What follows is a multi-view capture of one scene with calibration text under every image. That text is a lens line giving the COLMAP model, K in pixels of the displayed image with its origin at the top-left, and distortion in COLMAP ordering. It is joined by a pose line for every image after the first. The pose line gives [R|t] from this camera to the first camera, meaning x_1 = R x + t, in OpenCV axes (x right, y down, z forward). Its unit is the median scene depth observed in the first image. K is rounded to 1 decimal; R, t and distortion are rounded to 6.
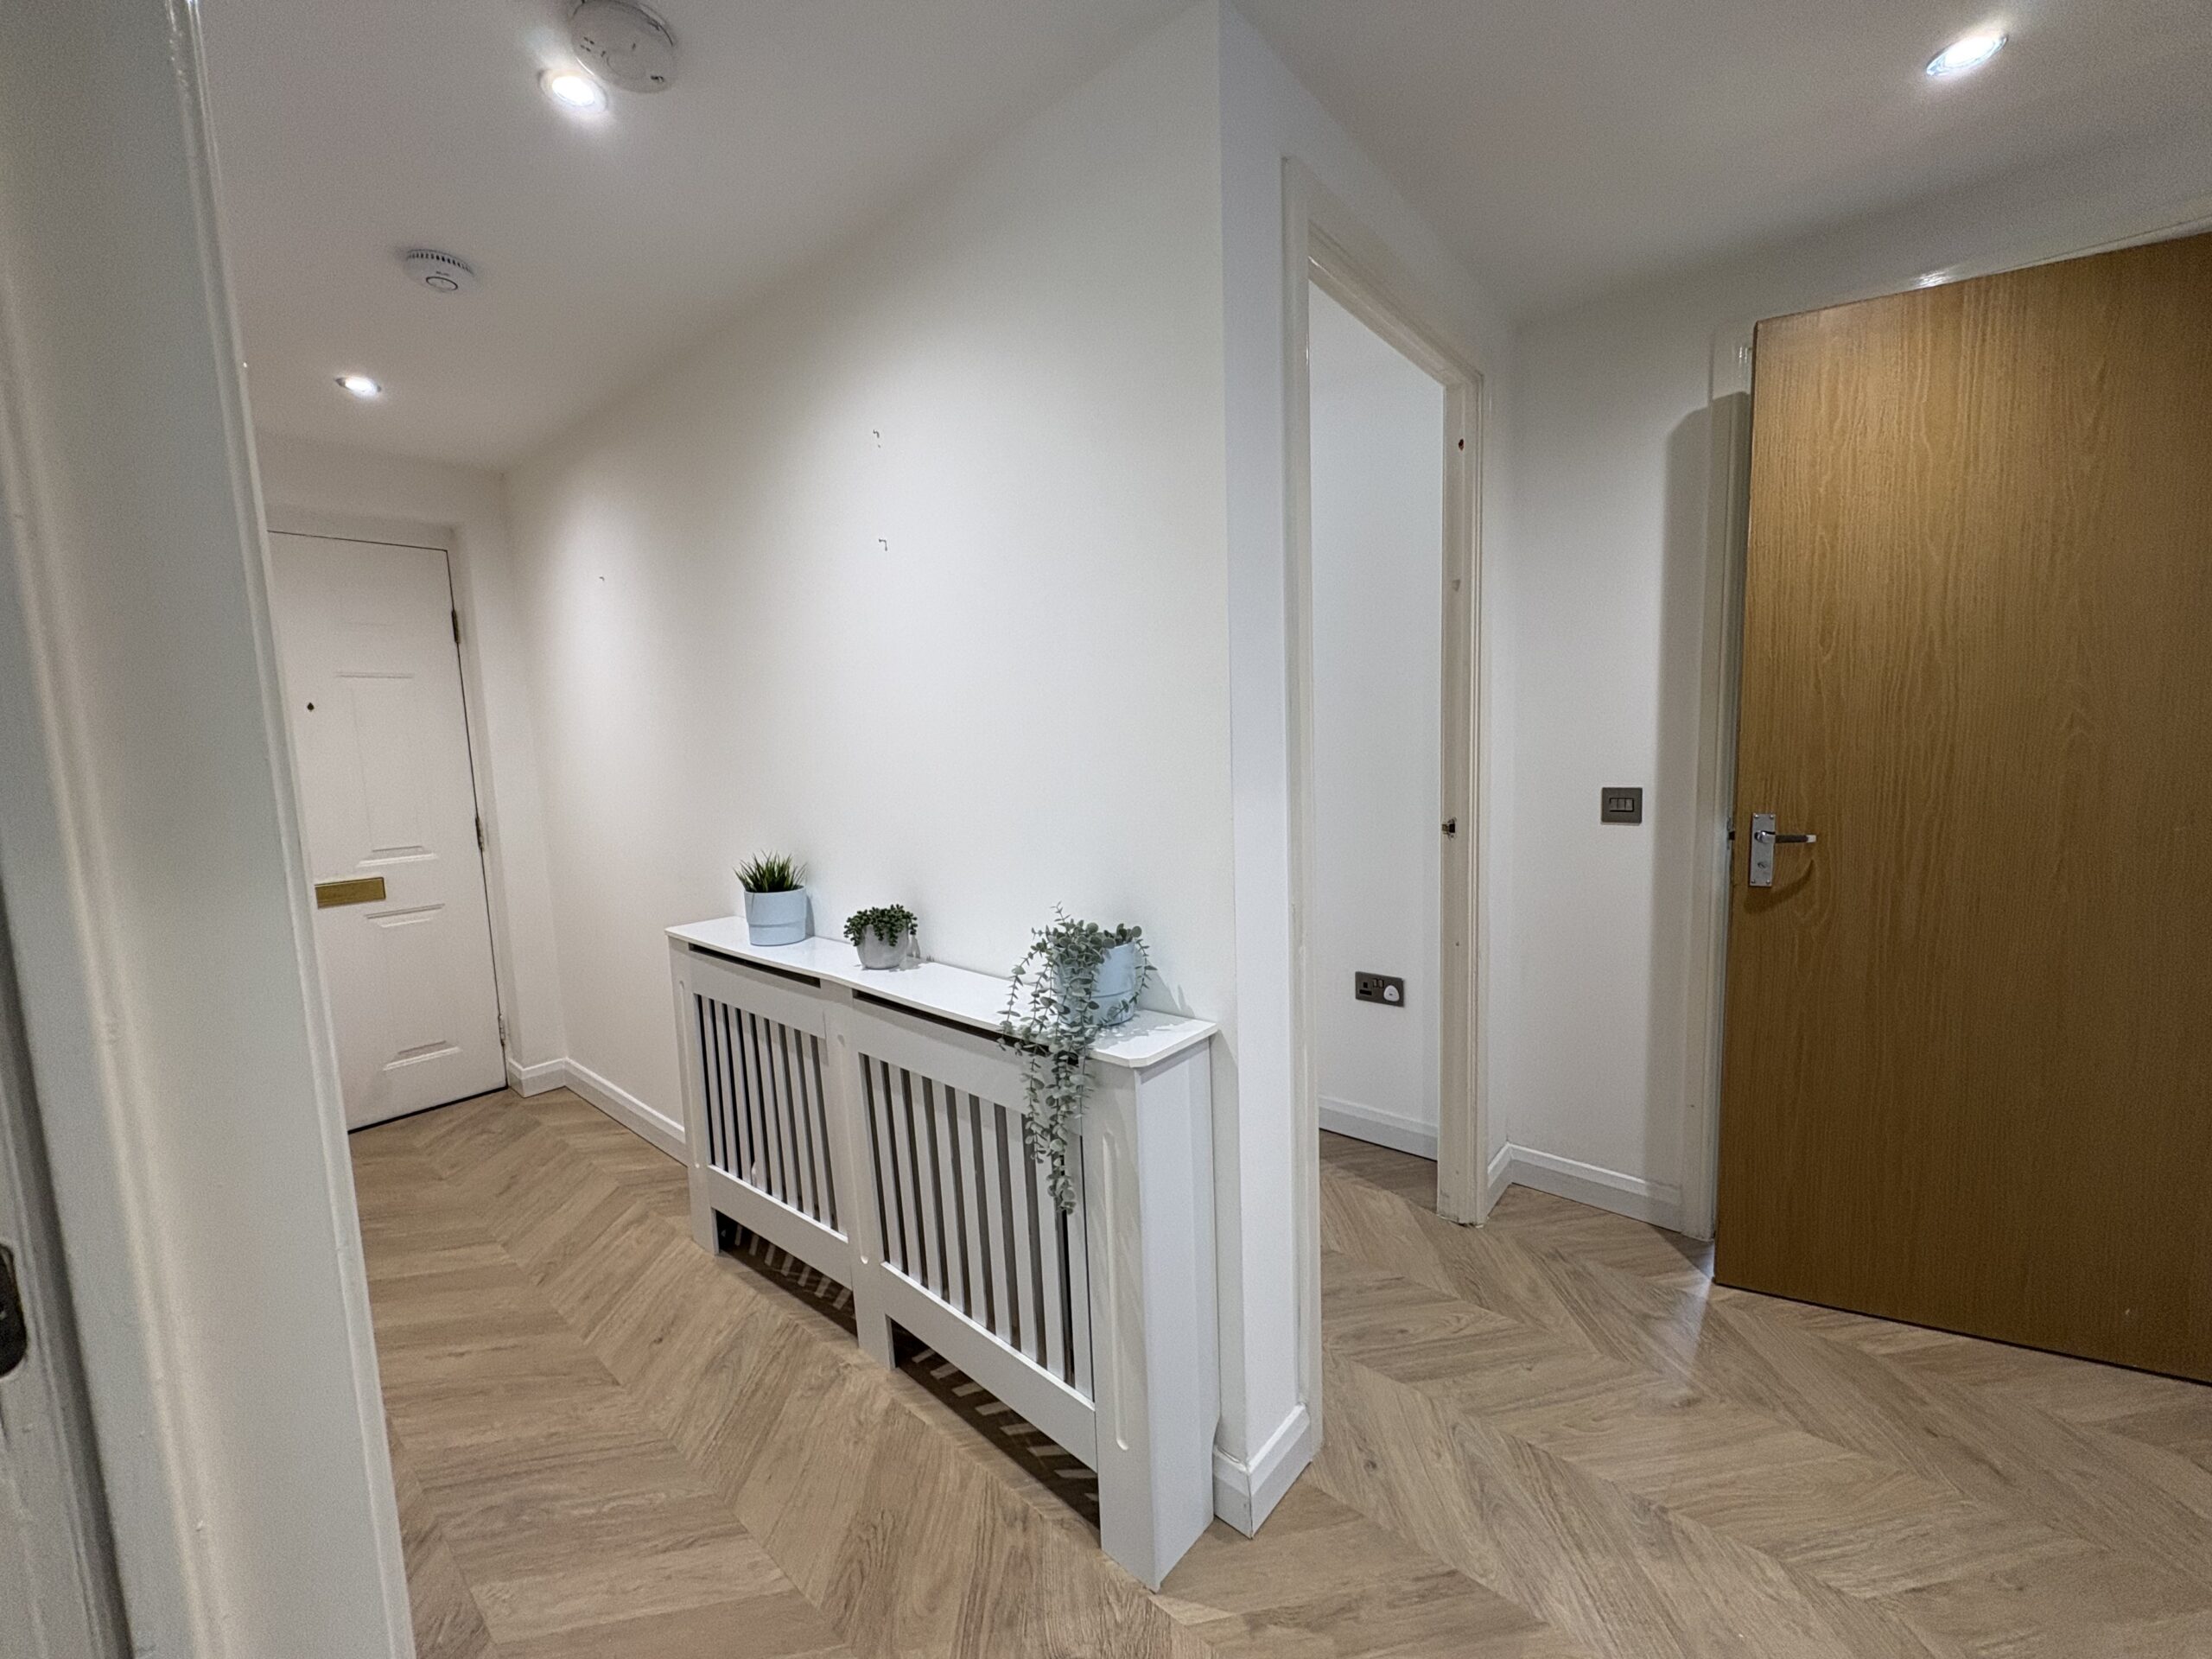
lens RADIAL K [[884.7, 0, 1102.4], [0, 884.7, 824.9], [0, 0, 1]] dist [-0.000708, 0.000626]
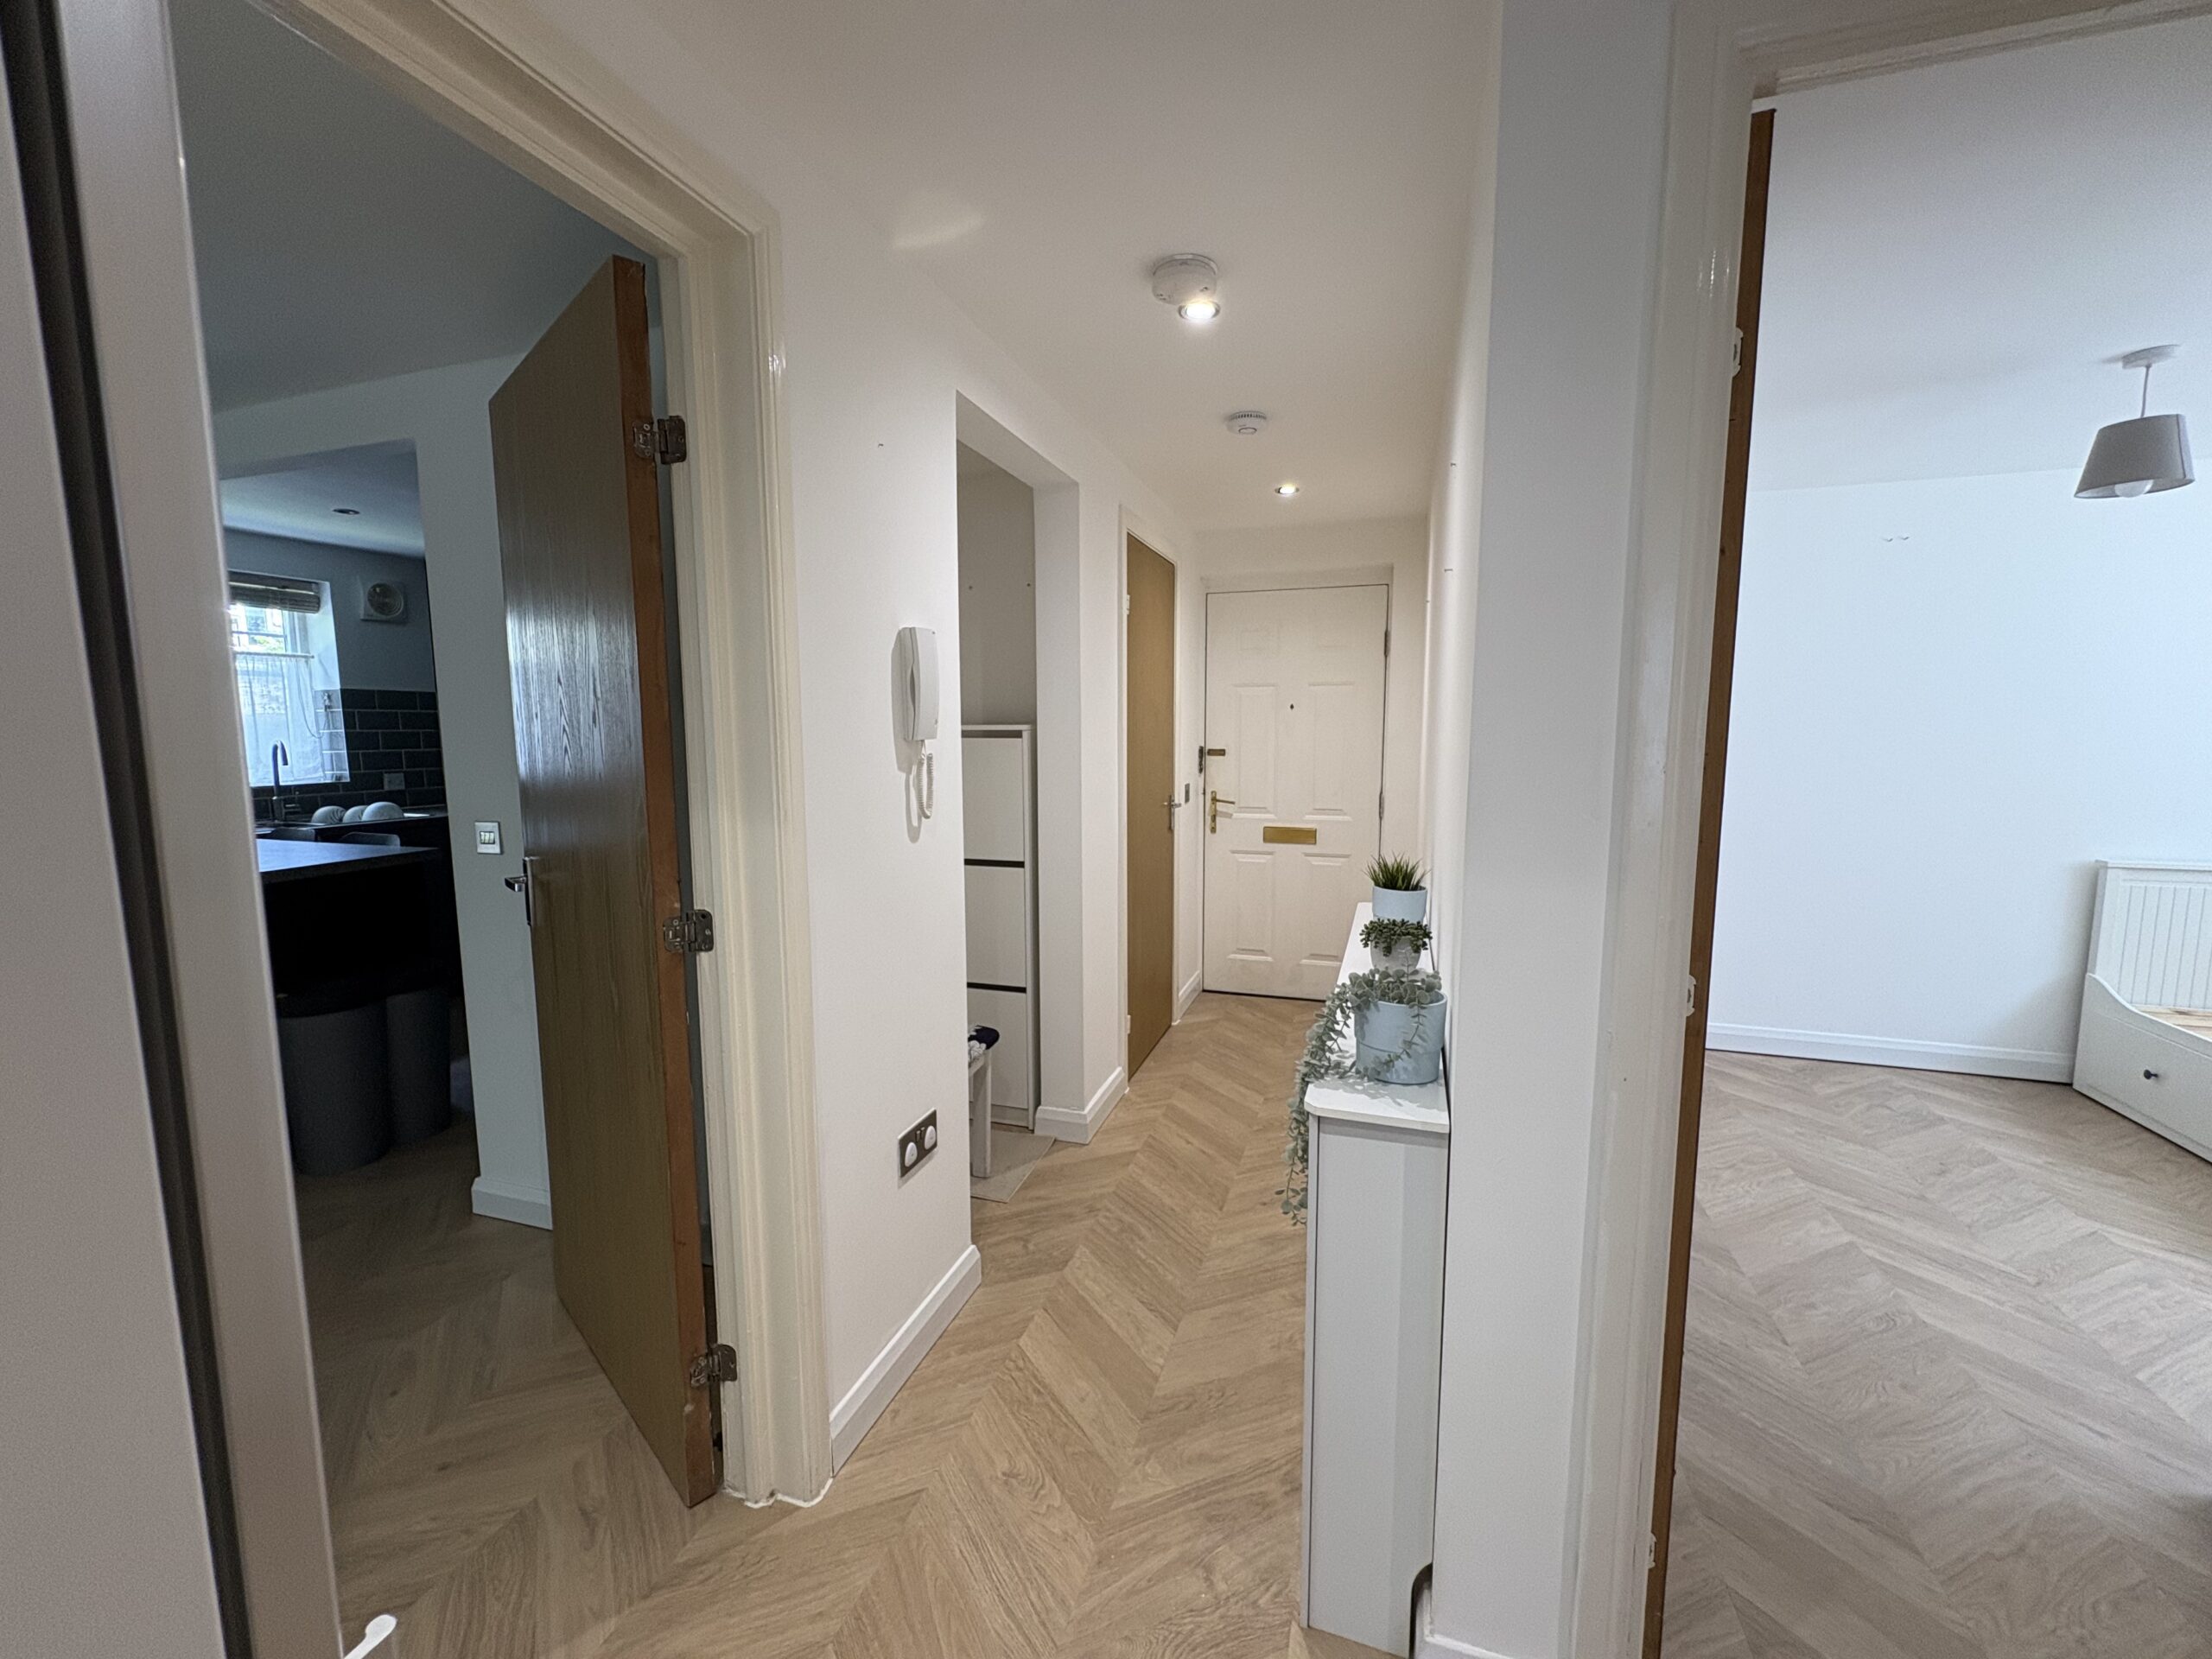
lens RADIAL K [[884.7, 0, 1102.4], [0, 884.7, 824.9], [0, 0, 1]] dist [-0.000708, 0.000626]
pose [[0.376325, 0.138286, -0.916109, 0.676155], [-0.111271, 0.988387, 0.103487, -0.106464], [0.919782, 0.062992, 0.387342, 0.293152]]
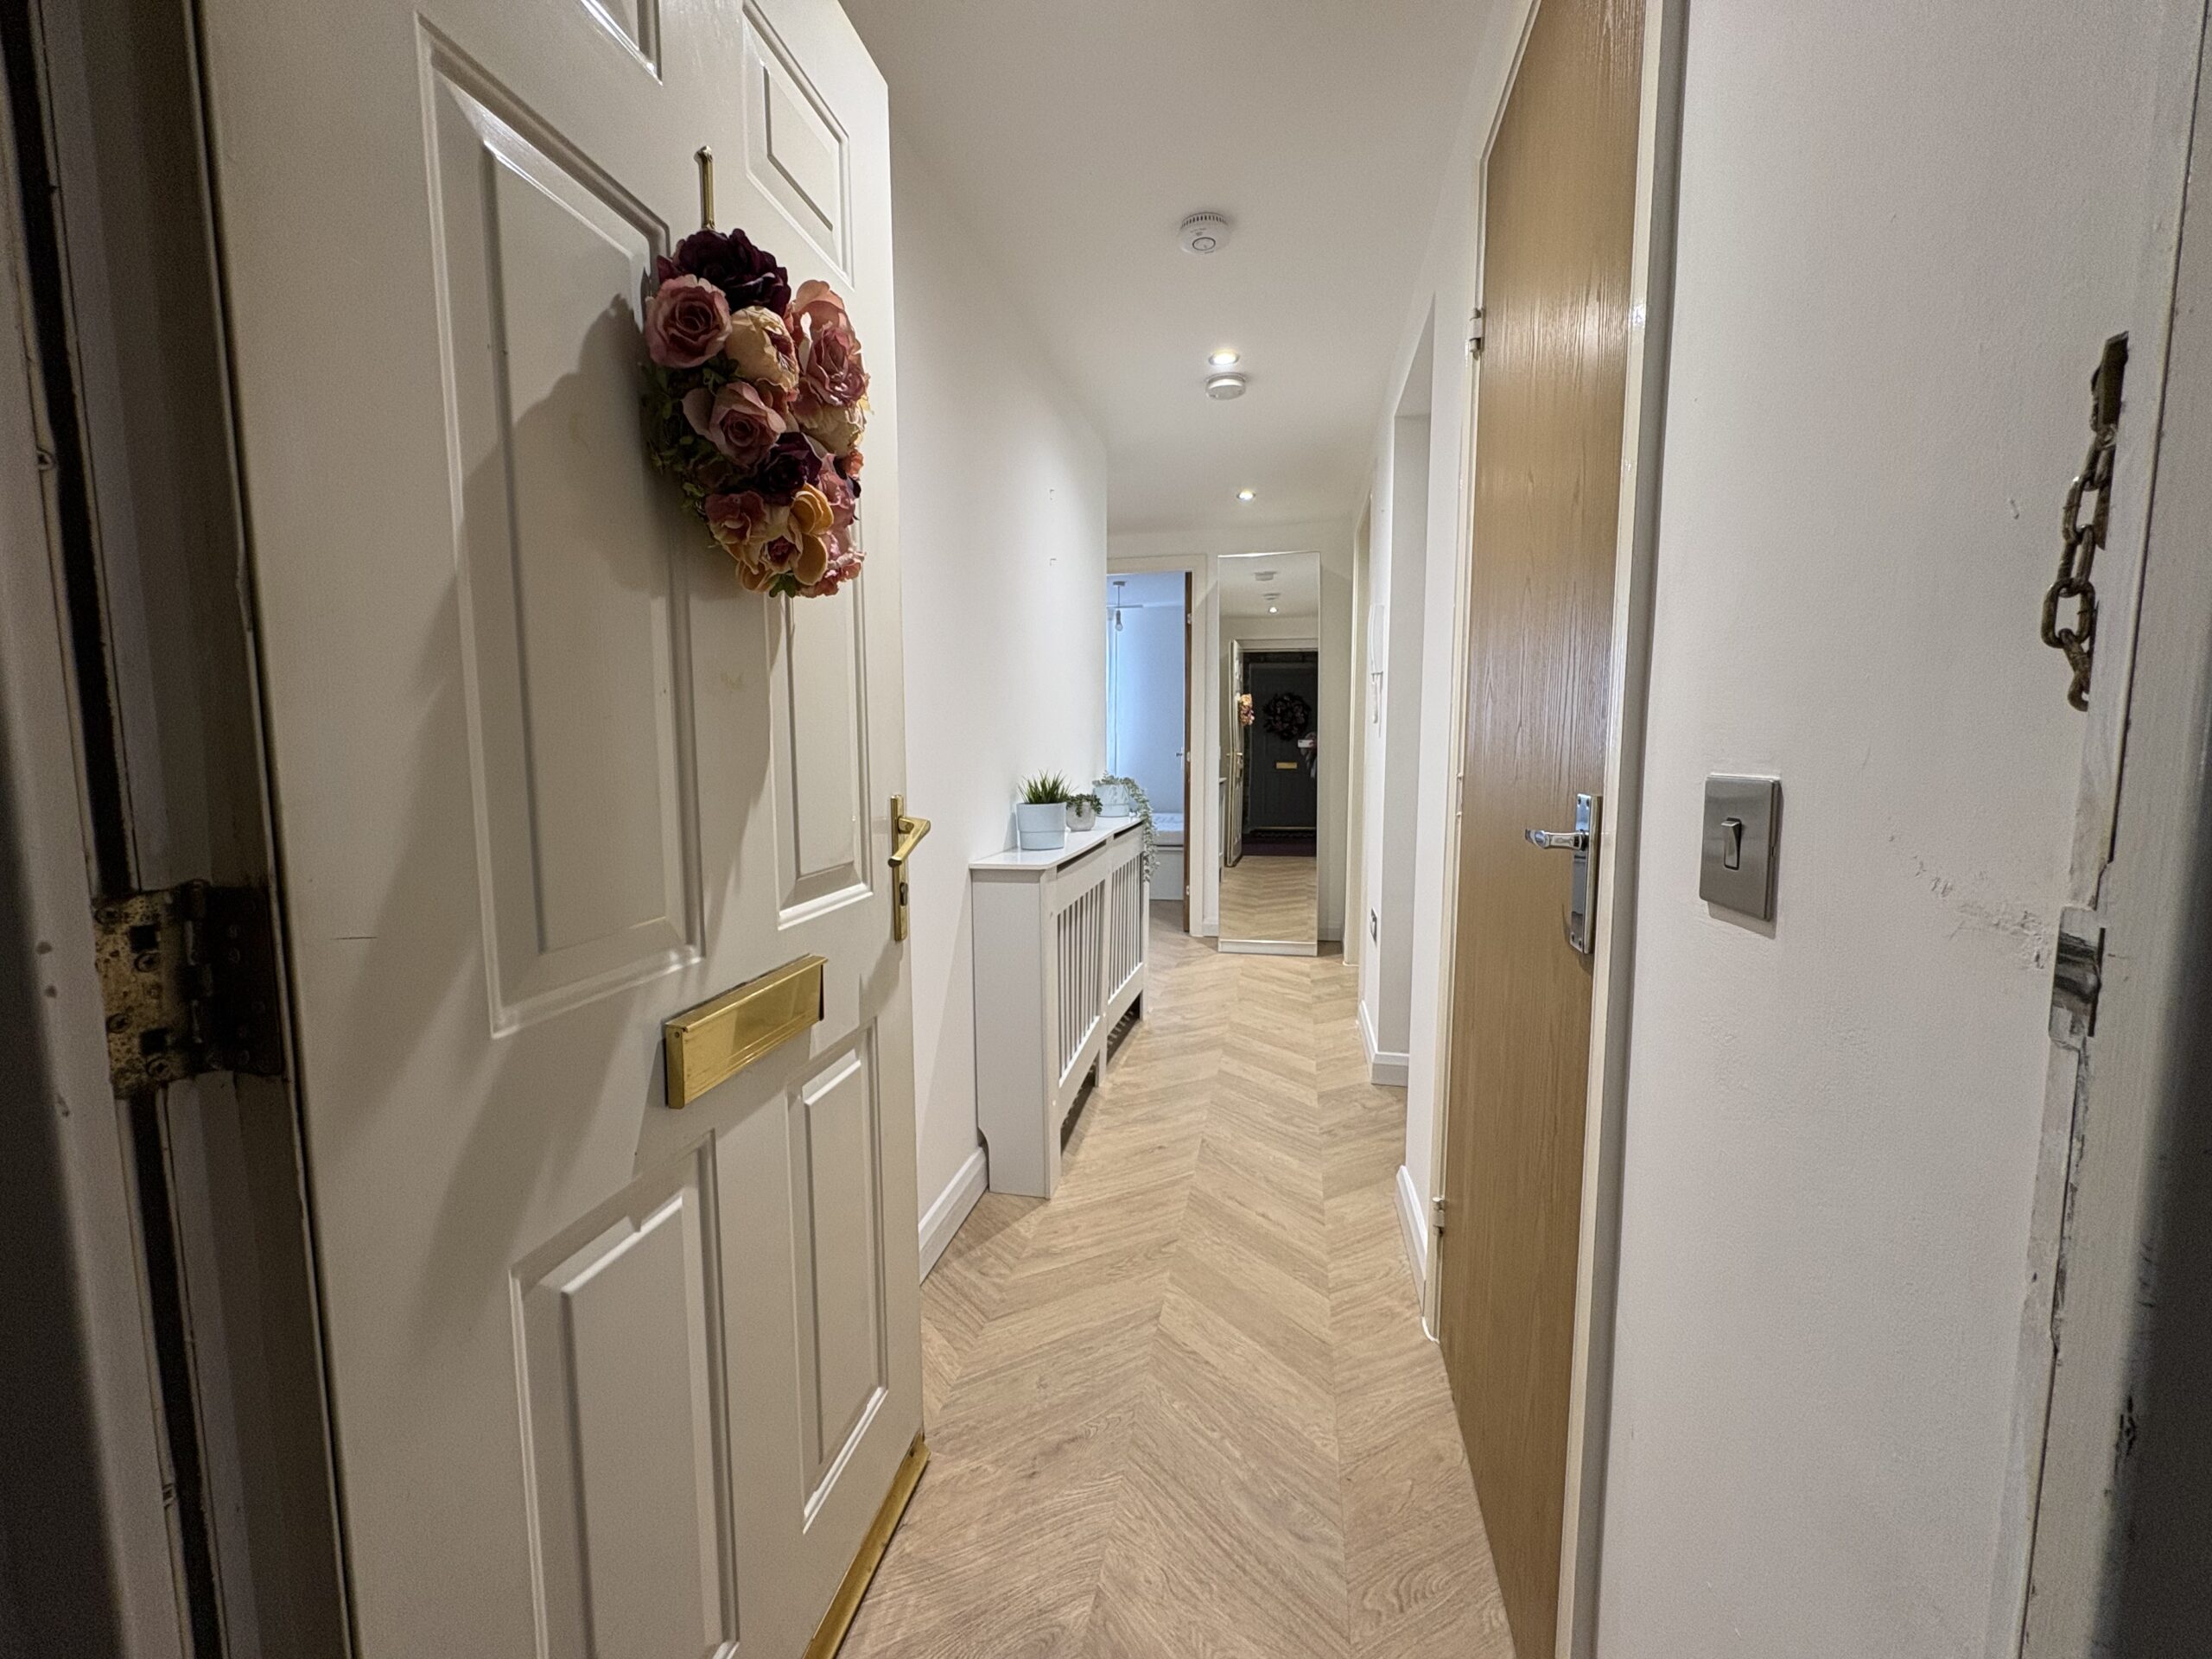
lens RADIAL K [[877.6, 0, 1101.6], [0, 877.6, 826.9], [0, 0, 1]] dist [-0.002098, -0.000059]
pose [[-0.477018, -0.051441, 0.877387, -1.942991], [0.115562, 0.985948, 0.120634, -0.040687], [-0.871263, 0.158938, -0.464370, 1.998716]]
